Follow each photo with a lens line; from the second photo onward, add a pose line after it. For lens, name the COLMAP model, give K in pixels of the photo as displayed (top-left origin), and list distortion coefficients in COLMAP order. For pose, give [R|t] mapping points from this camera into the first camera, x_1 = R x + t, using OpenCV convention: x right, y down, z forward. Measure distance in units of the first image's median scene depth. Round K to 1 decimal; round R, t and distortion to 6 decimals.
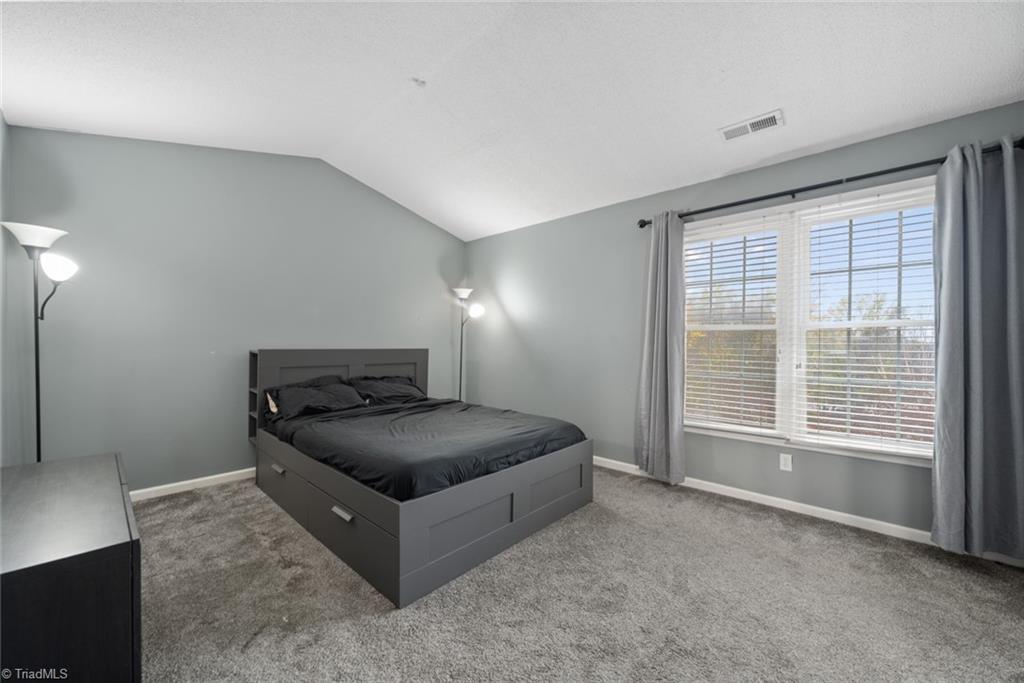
lens RADIAL K [[390.3, 0, 516.1], [0, 390.3, 341.3], [0, 0, 1]] dist [-0.003643, -0.000609]
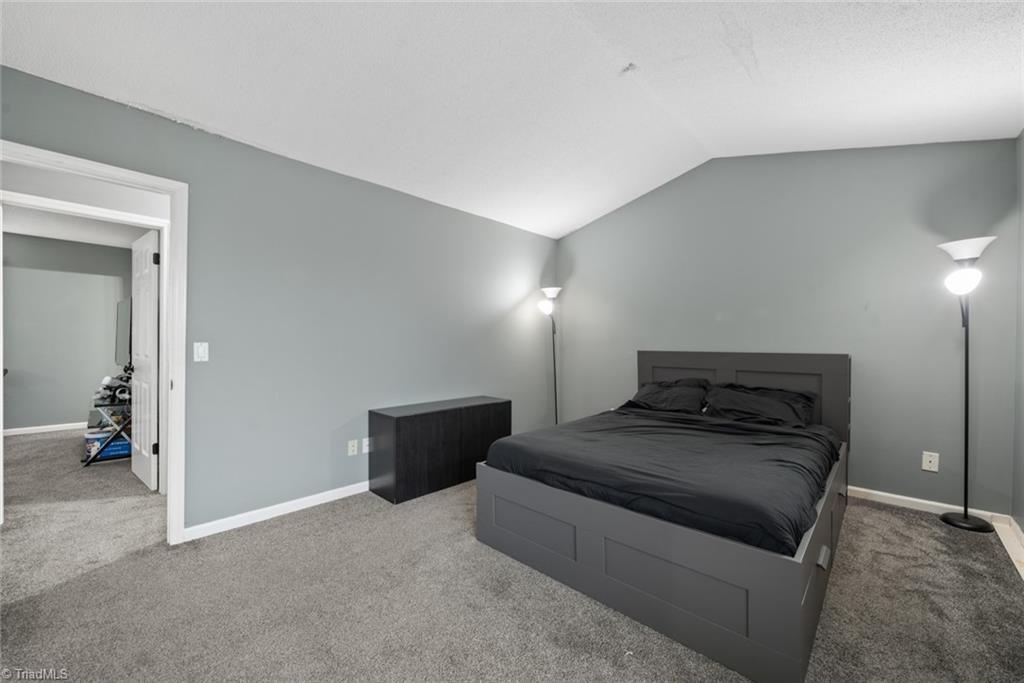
lens RADIAL K [[390.3, 0, 519.4], [0, 390.3, 345.3], [0, 0, 1]] dist [-0.003643, -0.000609]
pose [[-0.004029, -0.005263, -0.999978, 0.744549], [0.002384, 0.999983, -0.005273, 0.010453], [0.999989, -0.002405, -0.004016, 0.807026]]
